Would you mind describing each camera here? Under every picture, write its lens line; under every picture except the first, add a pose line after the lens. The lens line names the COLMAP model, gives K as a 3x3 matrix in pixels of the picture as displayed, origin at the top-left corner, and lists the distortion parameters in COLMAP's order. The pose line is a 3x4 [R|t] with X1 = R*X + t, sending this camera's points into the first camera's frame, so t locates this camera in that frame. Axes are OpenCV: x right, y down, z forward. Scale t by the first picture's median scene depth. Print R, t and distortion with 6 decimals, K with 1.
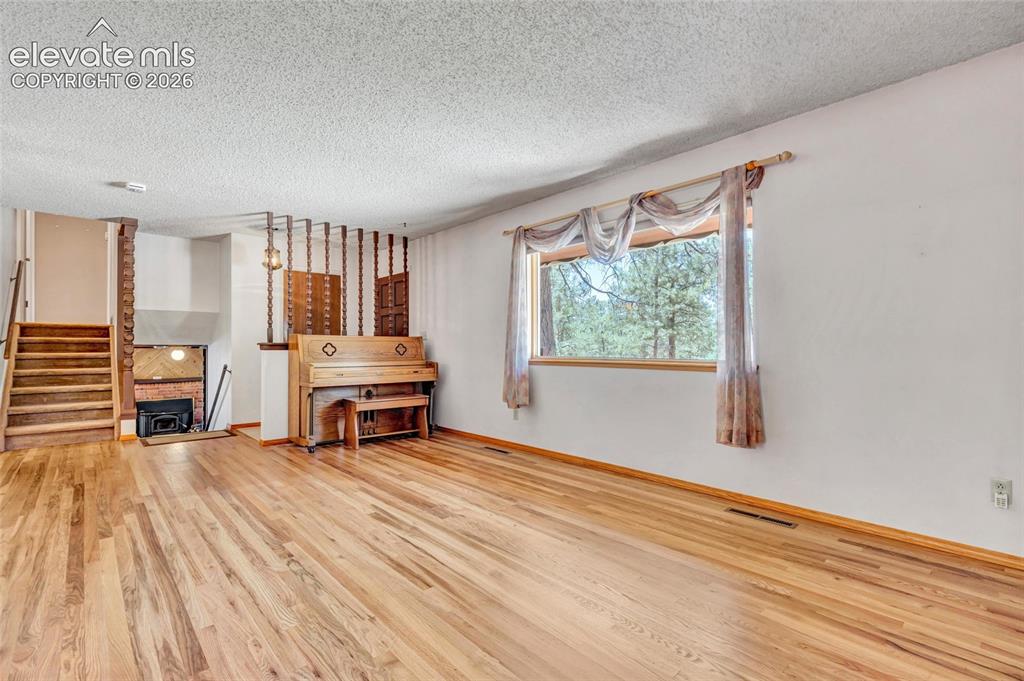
lens RADIAL K [[466.0, 0, 514.0], [0, 466.0, 347.2], [0, 0, 1]] dist [0.008550, -0.001461]
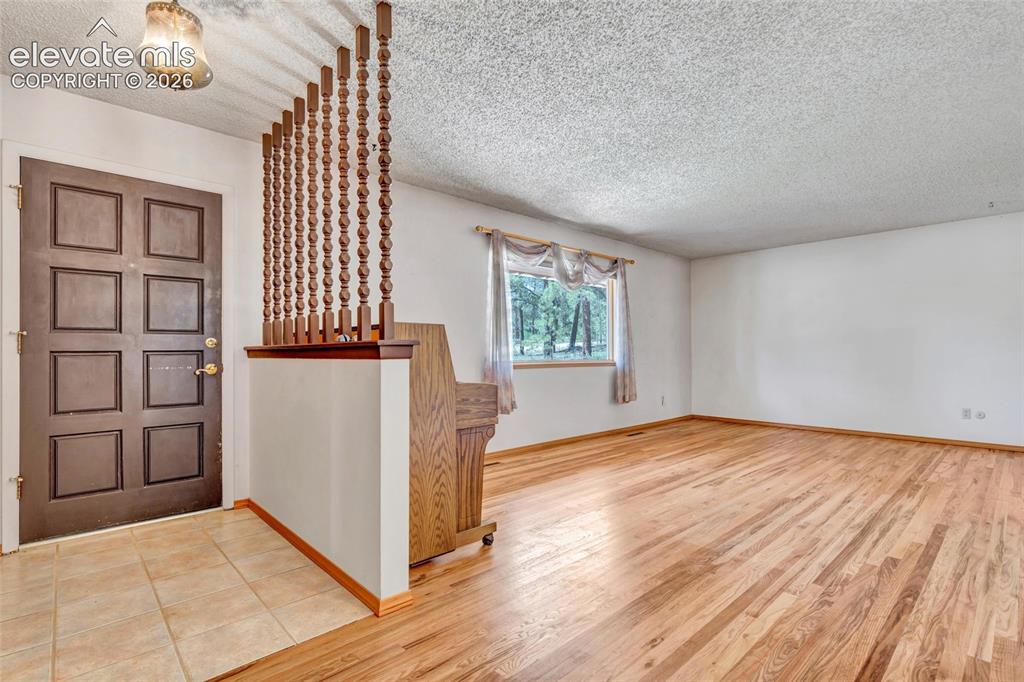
lens RADIAL K [[481.9, 0, 519.2], [0, 481.9, 349.2], [0, 0, 1]] dist [-0.001672, 0.000548]
pose [[-0.017676, 0.006909, 0.999820, -1.684202], [-0.000495, 0.999976, -0.006919, 0.001039], [-0.999844, -0.000617, -0.017672, 1.634727]]
